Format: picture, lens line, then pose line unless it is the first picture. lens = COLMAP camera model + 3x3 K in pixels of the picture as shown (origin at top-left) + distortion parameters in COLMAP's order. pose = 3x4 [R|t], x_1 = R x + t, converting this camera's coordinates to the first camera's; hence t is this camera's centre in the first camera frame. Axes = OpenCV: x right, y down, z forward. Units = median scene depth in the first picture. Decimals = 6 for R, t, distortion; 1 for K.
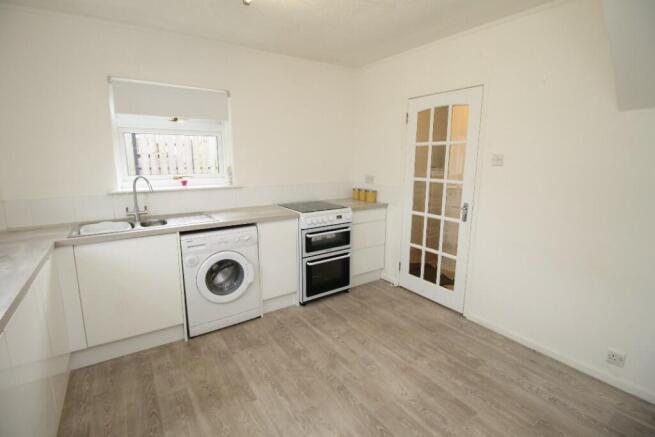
lens RADIAL K [[306.4, 0, 327.6], [0, 306.4, 214.9], [0, 0, 1]] dist [-0.003784, -0.009981]
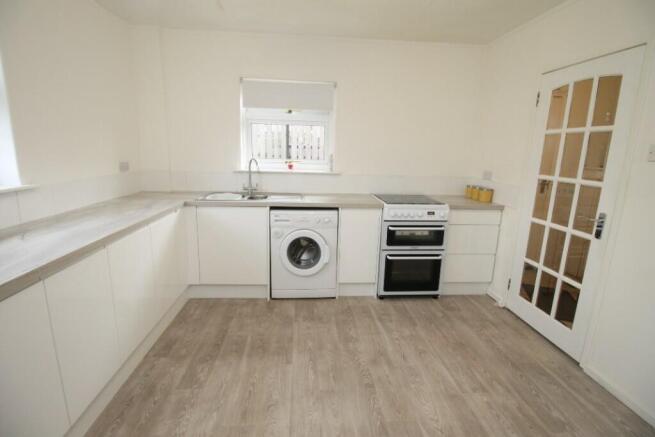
lens RADIAL K [[306.4, 0, 326.8], [0, 306.4, 215.6], [0, 0, 1]] dist [-0.003784, -0.009981]
pose [[0.867077, 0.122820, -0.482797, 0.241819], [-0.115855, 0.992275, 0.044358, 0.010993], [0.484516, 0.017472, 0.874608, 0.070177]]
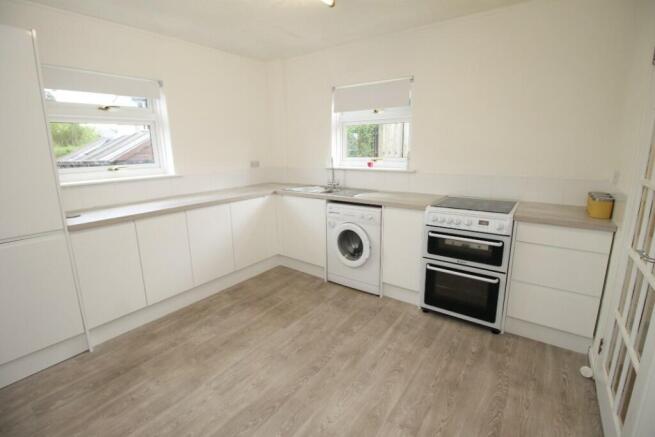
lens RADIAL K [[306.4, 0, 327.5], [0, 306.4, 216.3], [0, 0, 1]] dist [-0.003784, -0.009981]
pose [[0.334183, 0.200961, -0.920835, 0.668935], [-0.163100, 0.974595, 0.153502, -0.068217], [0.928289, 0.098890, 0.358470, 0.464582]]
